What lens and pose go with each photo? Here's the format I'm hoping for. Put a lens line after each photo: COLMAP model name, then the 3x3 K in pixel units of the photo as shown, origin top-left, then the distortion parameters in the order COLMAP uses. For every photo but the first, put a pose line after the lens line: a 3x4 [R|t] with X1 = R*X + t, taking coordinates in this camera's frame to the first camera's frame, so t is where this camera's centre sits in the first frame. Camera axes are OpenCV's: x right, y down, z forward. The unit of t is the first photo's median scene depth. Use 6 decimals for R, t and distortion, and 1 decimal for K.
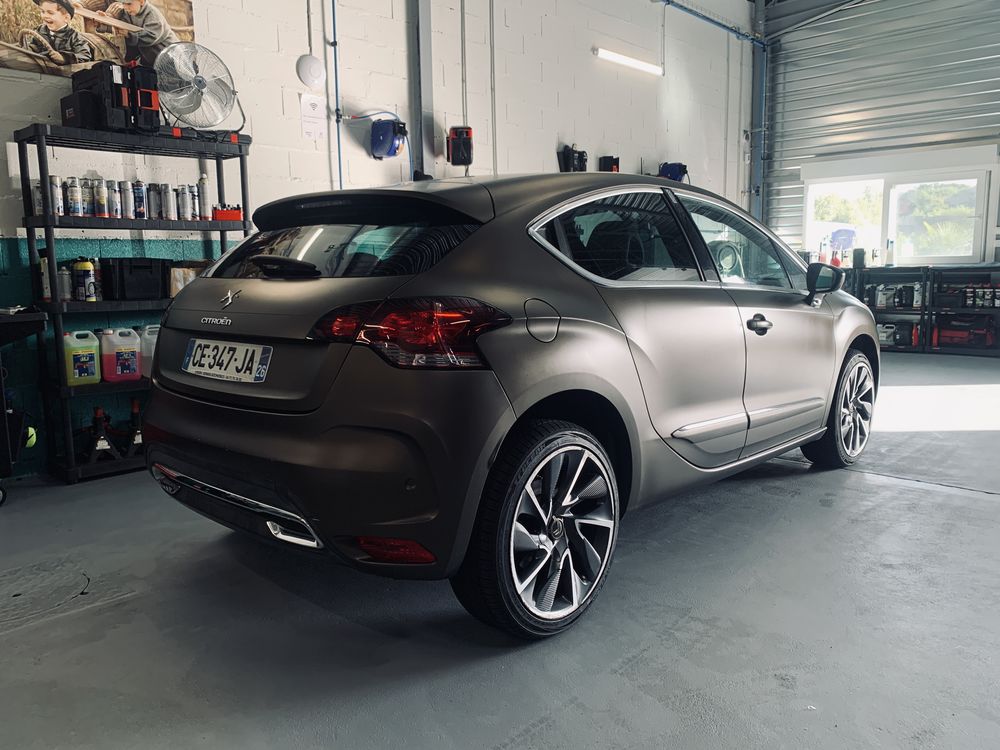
lens RADIAL K [[790.8, 0, 497.1], [0, 790.8, 373.3], [0, 0, 1]] dist [0.015080, 0.010722]
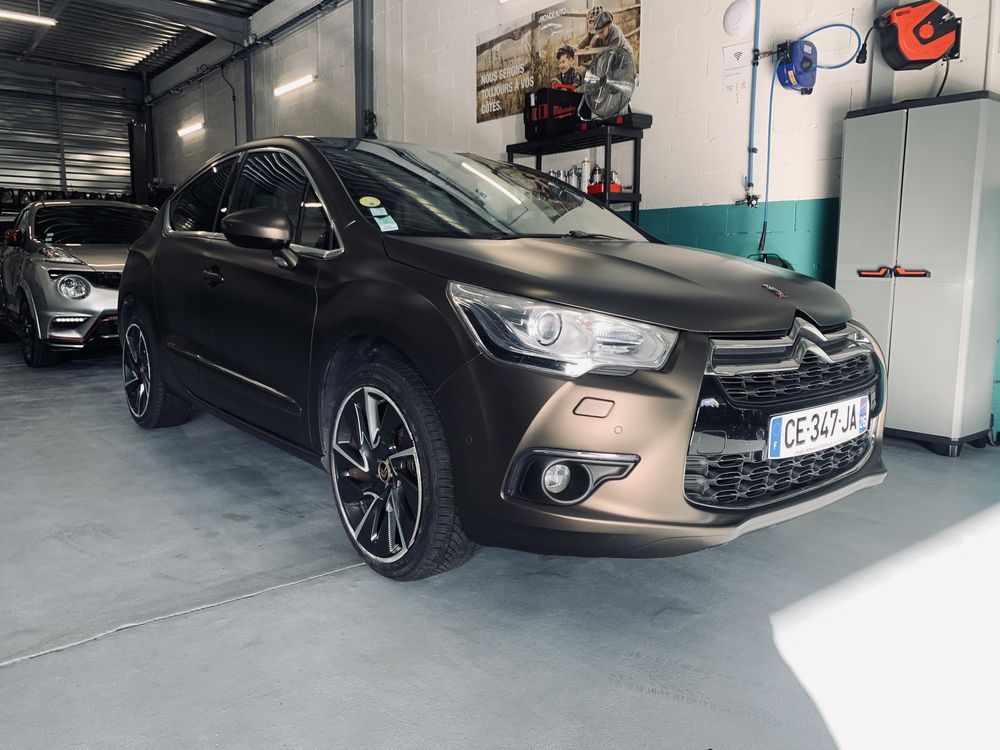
lens RADIAL K [[790.8, 0, 501.1], [0, 790.8, 373.0], [0, 0, 1]] dist [0.015080, 0.010722]
pose [[-0.151312, 0.150298, -0.976993, 0.842904], [-0.145758, 0.974176, 0.172439, -0.105791], [0.977681, 0.168497, -0.125497, 0.996170]]
